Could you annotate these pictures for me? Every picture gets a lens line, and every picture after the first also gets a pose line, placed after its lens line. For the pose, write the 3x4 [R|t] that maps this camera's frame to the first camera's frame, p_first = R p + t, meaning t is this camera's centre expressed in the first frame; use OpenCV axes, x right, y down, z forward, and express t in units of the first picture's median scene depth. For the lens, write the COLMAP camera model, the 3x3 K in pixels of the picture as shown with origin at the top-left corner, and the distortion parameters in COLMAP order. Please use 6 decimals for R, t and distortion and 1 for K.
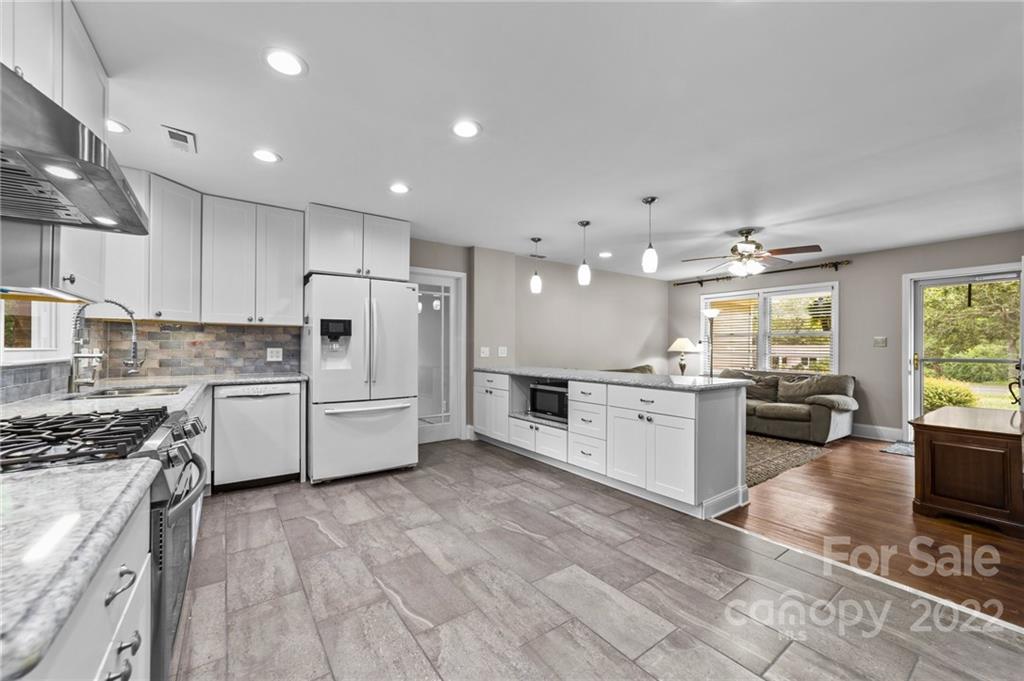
lens RADIAL K [[395.7, 0, 510.3], [0, 395.7, 348.4], [0, 0, 1]] dist [-0.016266, 0.006154]
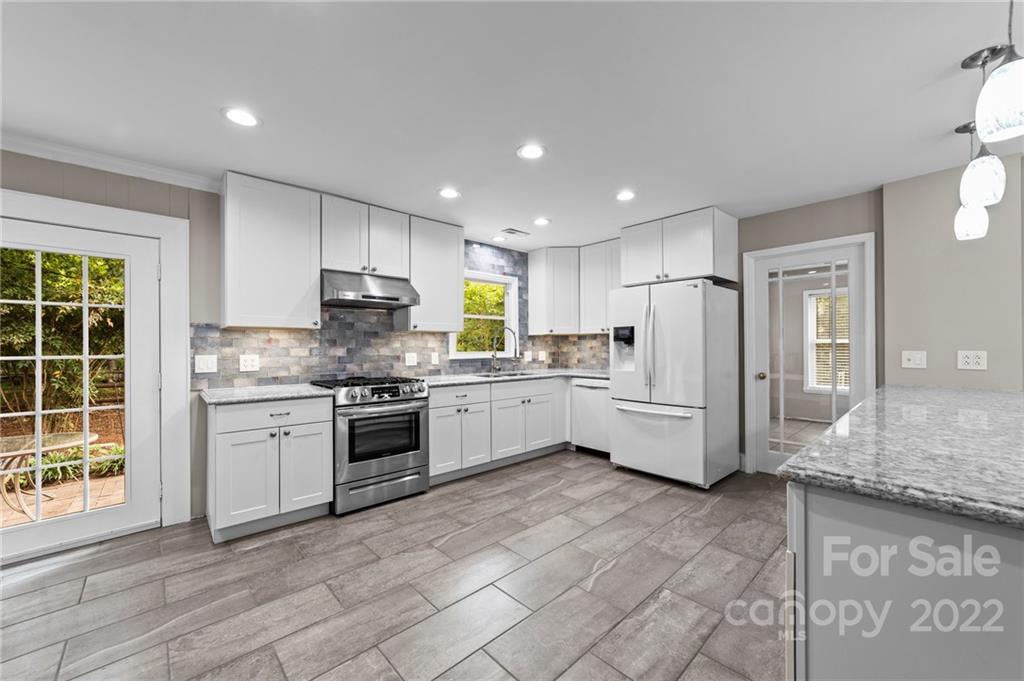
lens RADIAL K [[395.7, 0, 518.4], [0, 395.7, 345.8], [0, 0, 1]] dist [-0.016266, 0.006154]
pose [[0.137810, -0.005493, -0.990444, 0.641849], [0.002468, 0.999983, -0.005203, -0.013366], [0.990456, -0.001727, 0.137821, 0.546600]]
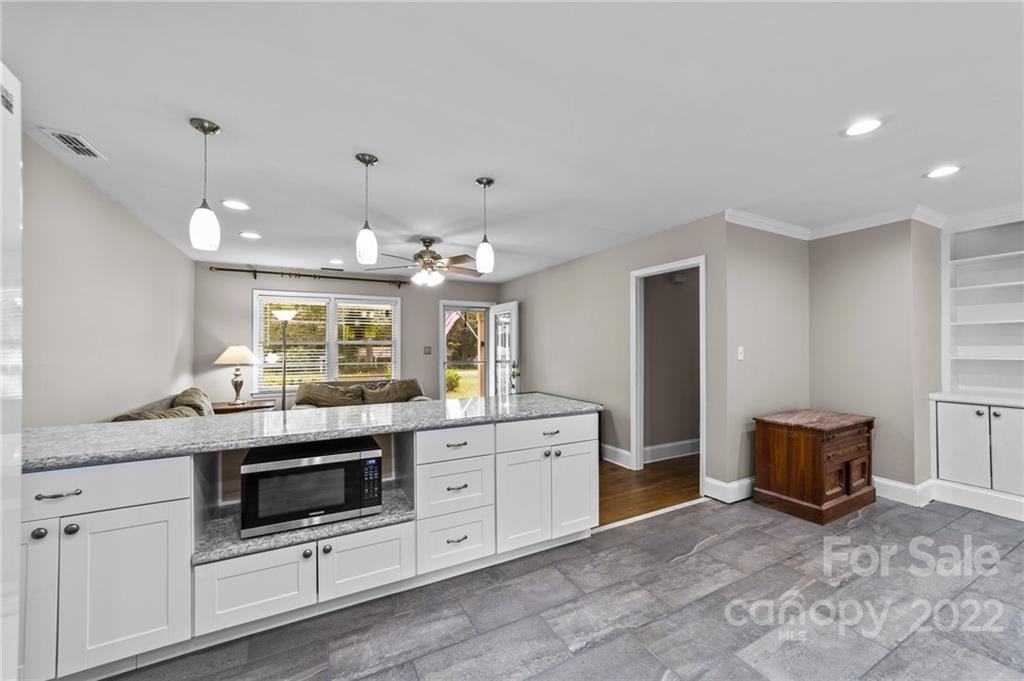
lens RADIAL K [[395.7, 0, 514.7], [0, 395.7, 342.4], [0, 0, 1]] dist [-0.016266, 0.006154]
pose [[0.138741, 0.006579, 0.990307, -0.436529], [0.008548, 0.999933, -0.007840, -0.046782], [-0.990292, 0.009553, 0.138675, 0.847236]]
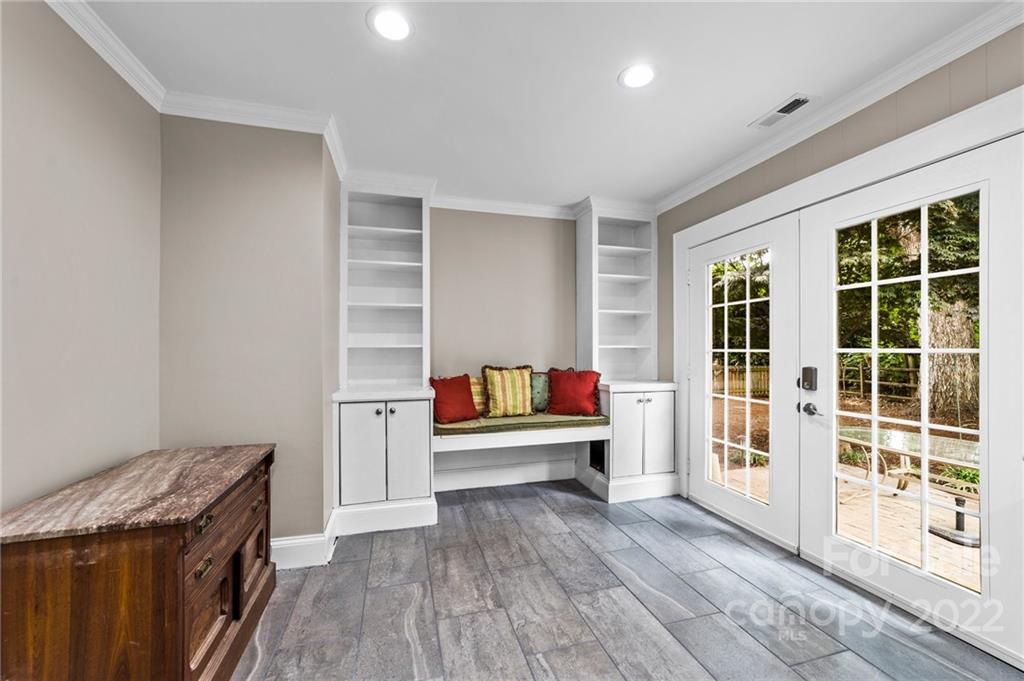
lens RADIAL K [[395.7, 0, 501.3], [0, 395.7, 352.9], [0, 0, 1]] dist [-0.016266, 0.006154]
pose [[-0.932035, -0.005210, 0.362330, 0.145483], [-0.001618, 0.999946, 0.010217, 0.001218], [-0.362364, 0.008937, -0.931994, 0.507276]]
